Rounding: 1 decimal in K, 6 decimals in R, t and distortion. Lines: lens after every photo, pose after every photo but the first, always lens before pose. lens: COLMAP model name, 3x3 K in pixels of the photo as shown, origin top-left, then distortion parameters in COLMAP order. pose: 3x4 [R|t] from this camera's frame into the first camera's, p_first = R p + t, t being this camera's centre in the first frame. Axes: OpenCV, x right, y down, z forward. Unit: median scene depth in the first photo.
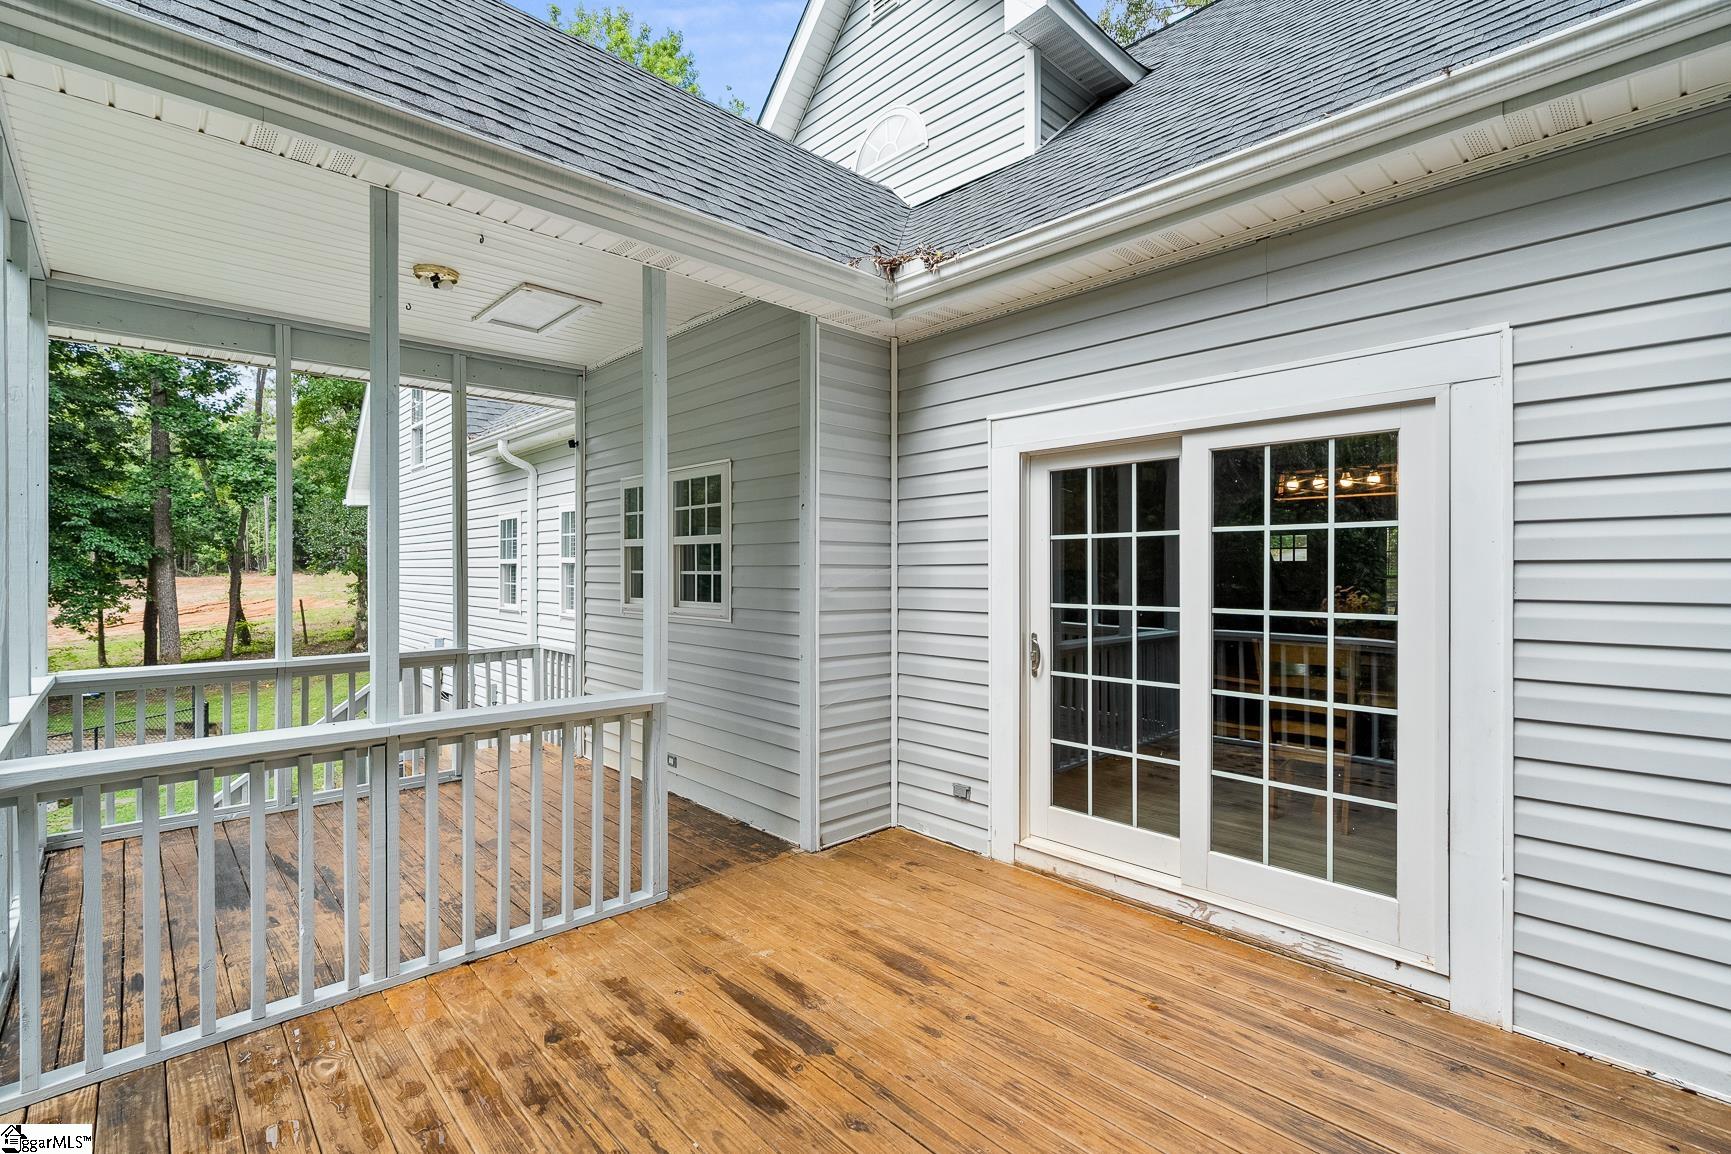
lens RADIAL K [[772.8, 0, 873.1], [0, 772.8, 573.1], [0, 0, 1]] dist [-0.000955, 0.000264]
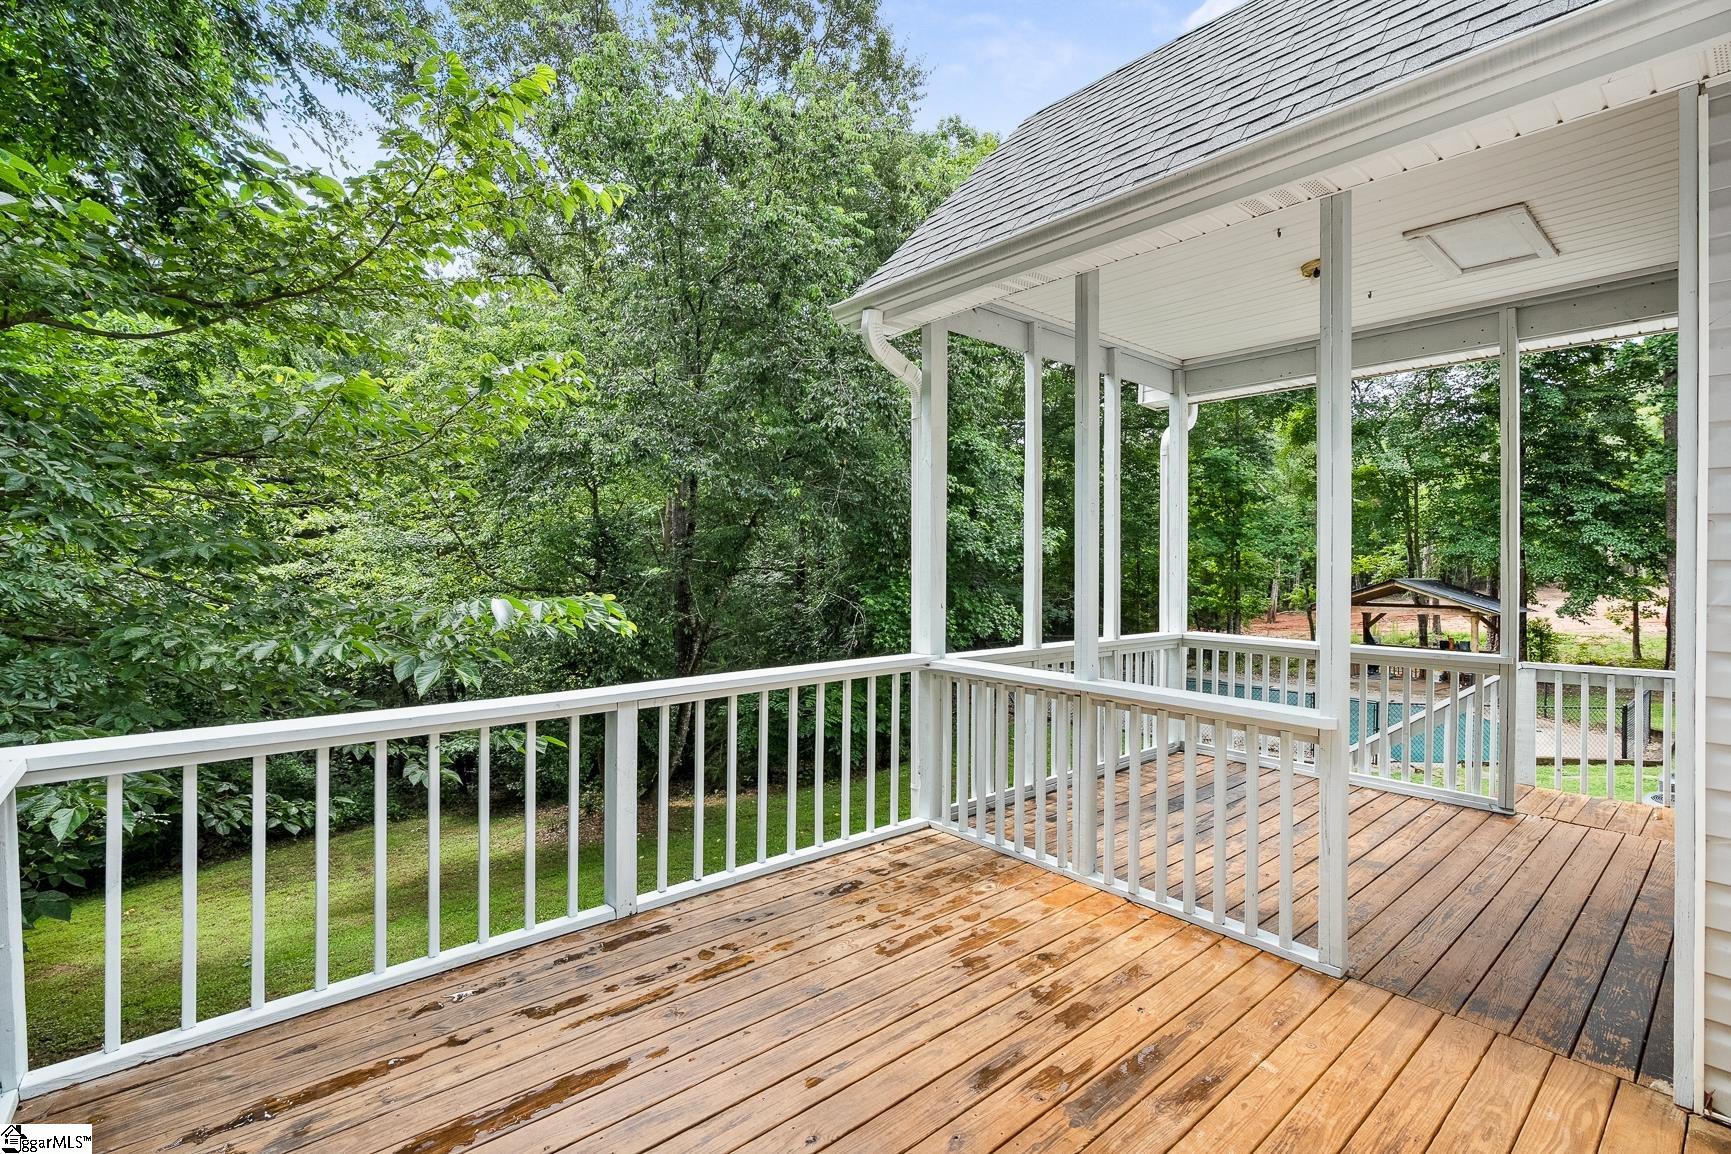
lens RADIAL K [[794.5, 0, 856.4], [0, 794.5, 559.0], [0, 0, 1]] dist [-0.013100, 0.005674]
pose [[-0.067660, 0.001837, -0.997707, 0.465928], [-0.009062, 0.999956, 0.002455, -0.006813], [0.997667, 0.009207, -0.067641, 0.446366]]
